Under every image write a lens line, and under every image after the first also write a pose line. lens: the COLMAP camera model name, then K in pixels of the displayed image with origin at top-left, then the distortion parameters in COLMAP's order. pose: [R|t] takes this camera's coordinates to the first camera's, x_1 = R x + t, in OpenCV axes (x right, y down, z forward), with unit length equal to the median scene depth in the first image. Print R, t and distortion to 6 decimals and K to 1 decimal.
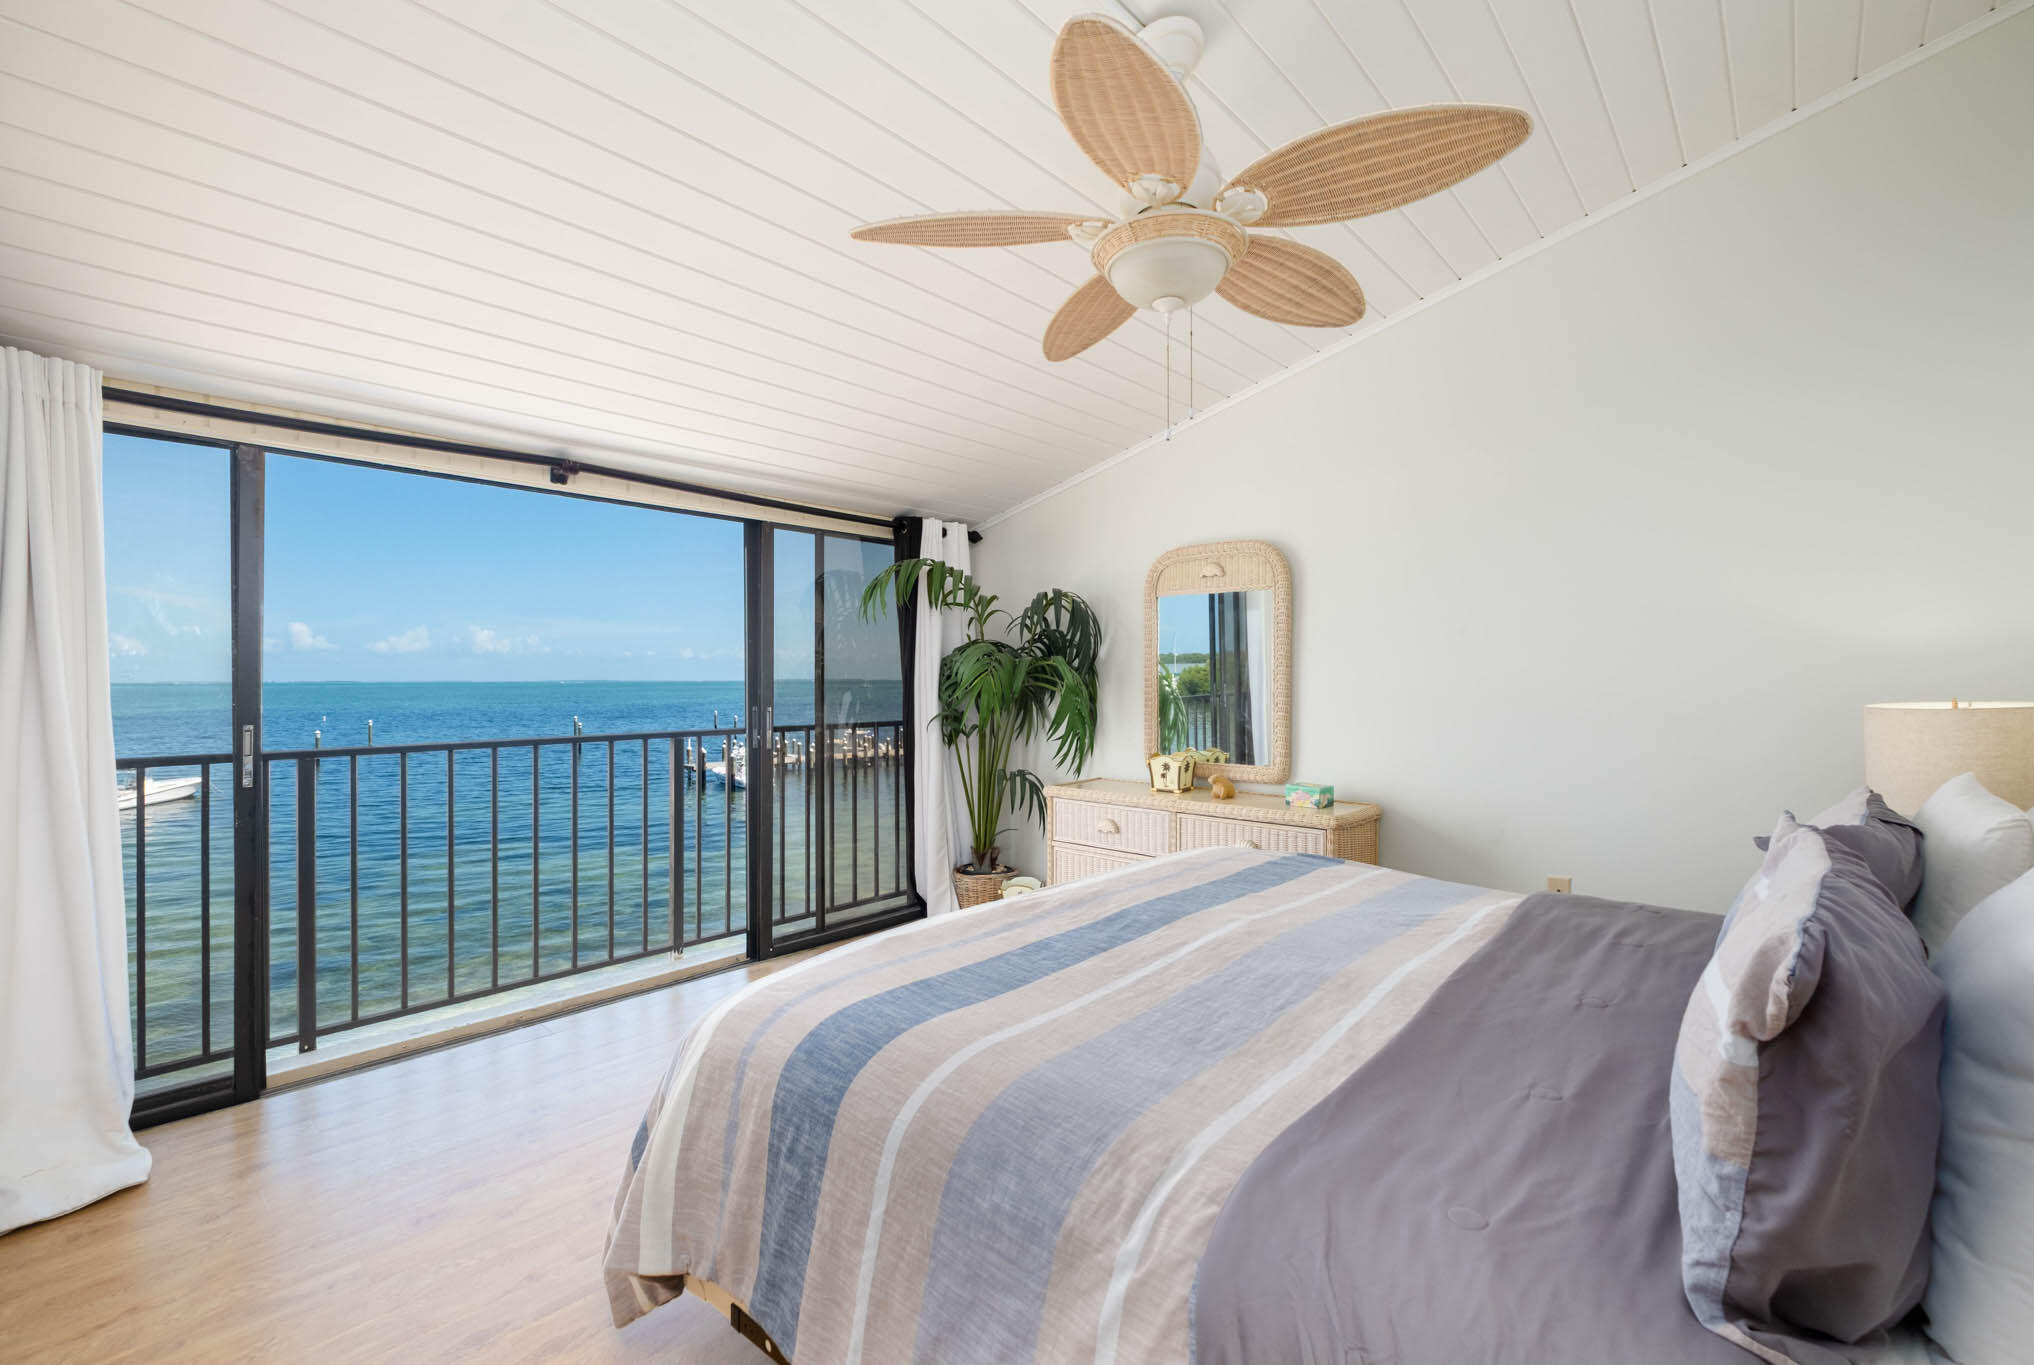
lens RADIAL K [[865.2, 0, 1017.0], [0, 865.2, 682.5], [0, 0, 1]] dist [-0.001843, -0.000193]
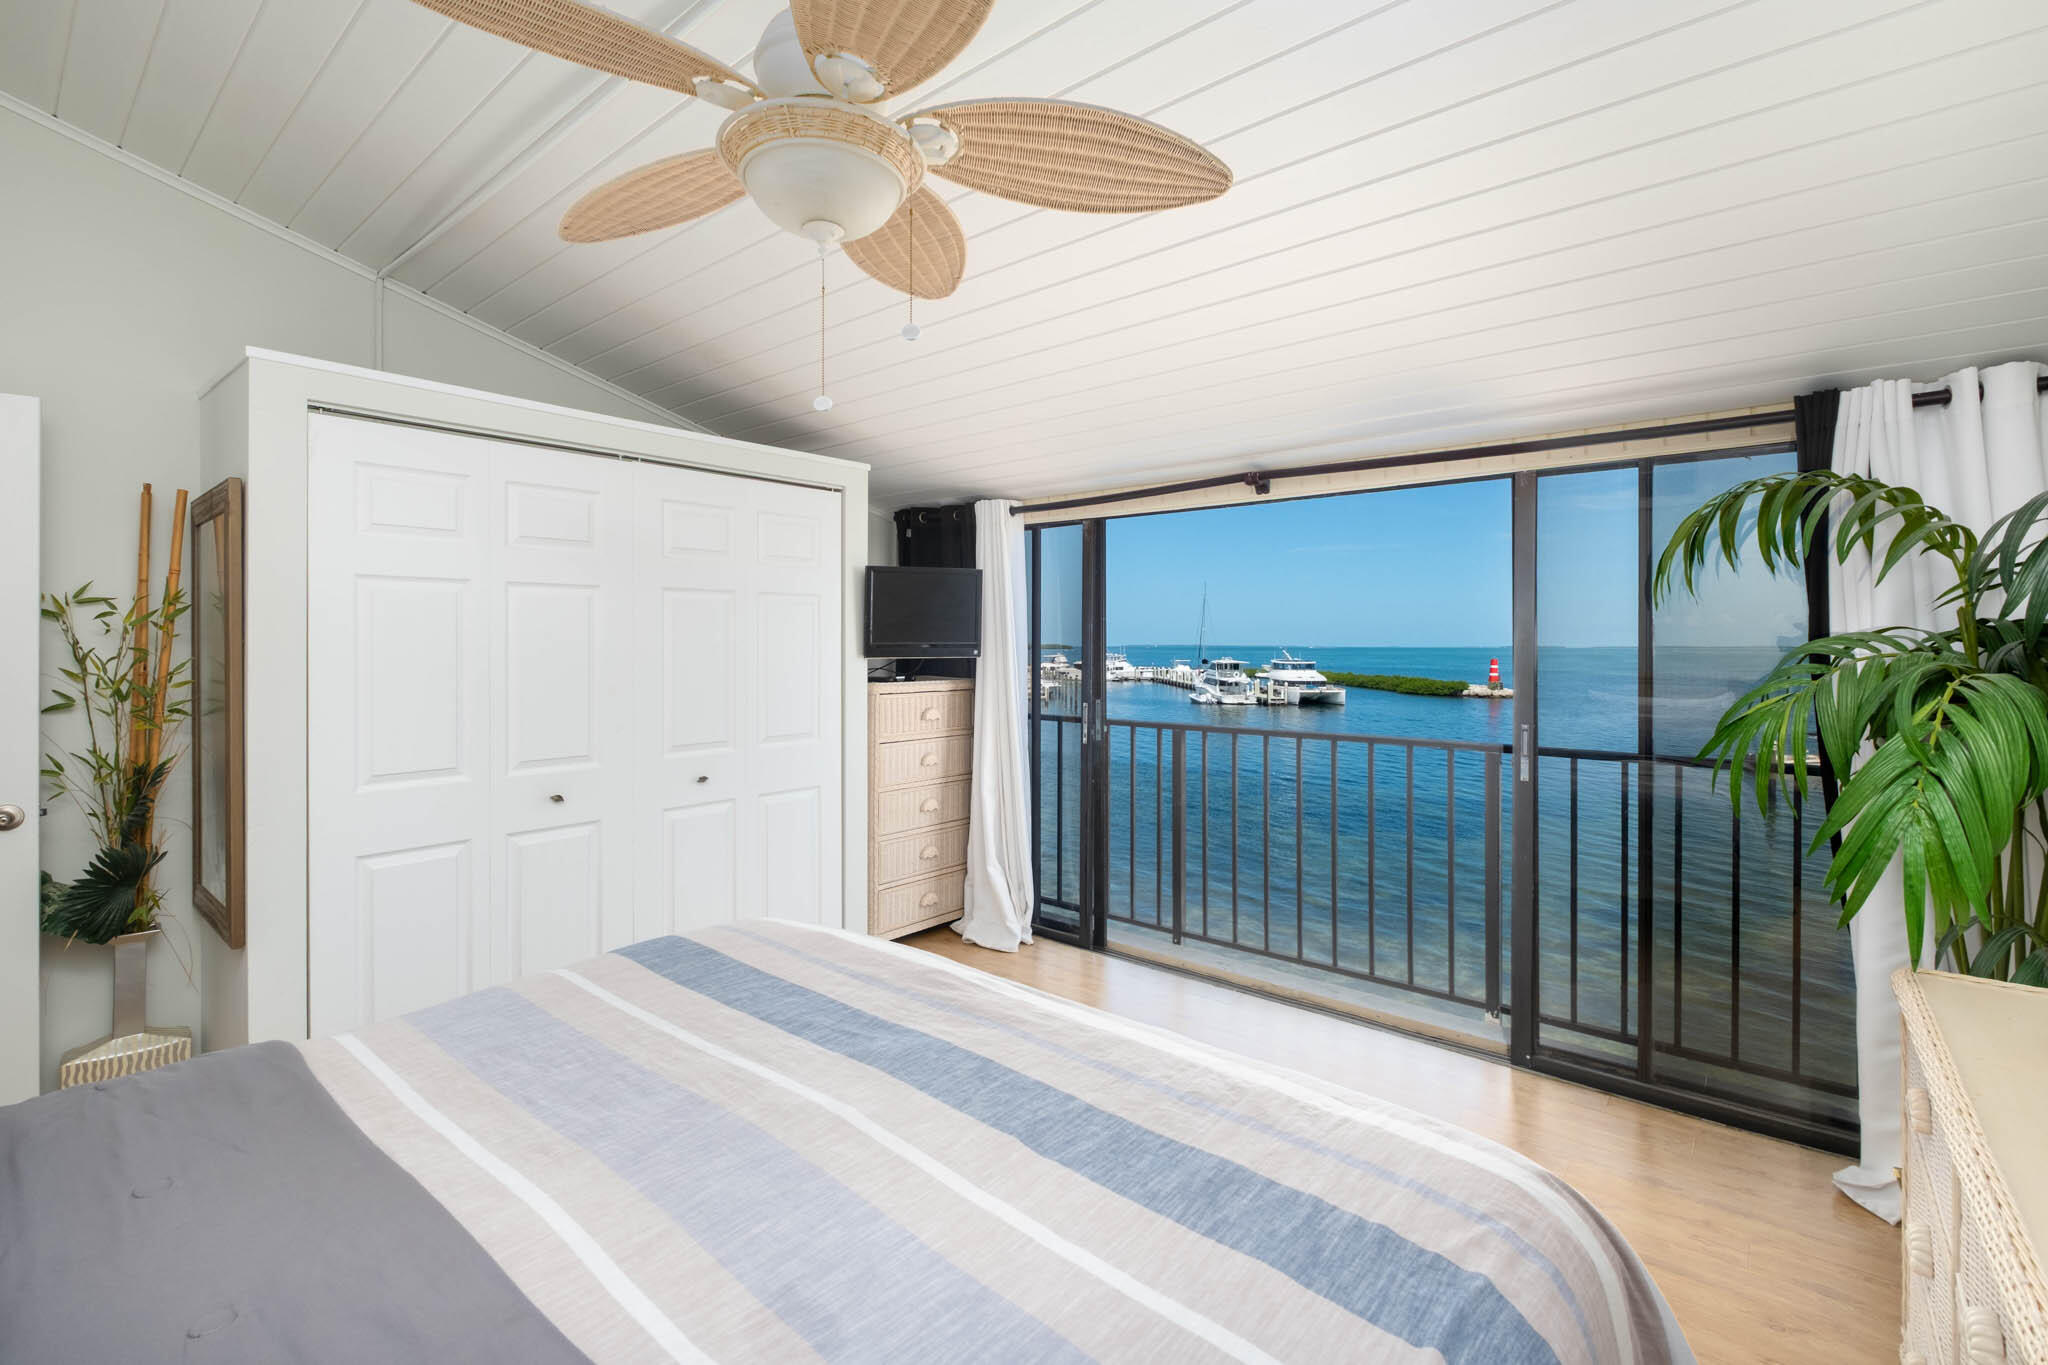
lens RADIAL K [[897.1, 0, 1023.5], [0, 897.1, 633.8], [0, 0, 1]] dist [-0.000583, -0.000079]
pose [[0.042319, -0.004492, -0.999094, 0.982272], [-0.005051, 0.999976, -0.004710, -0.086563], [0.999091, 0.005246, 0.042295, 1.142445]]
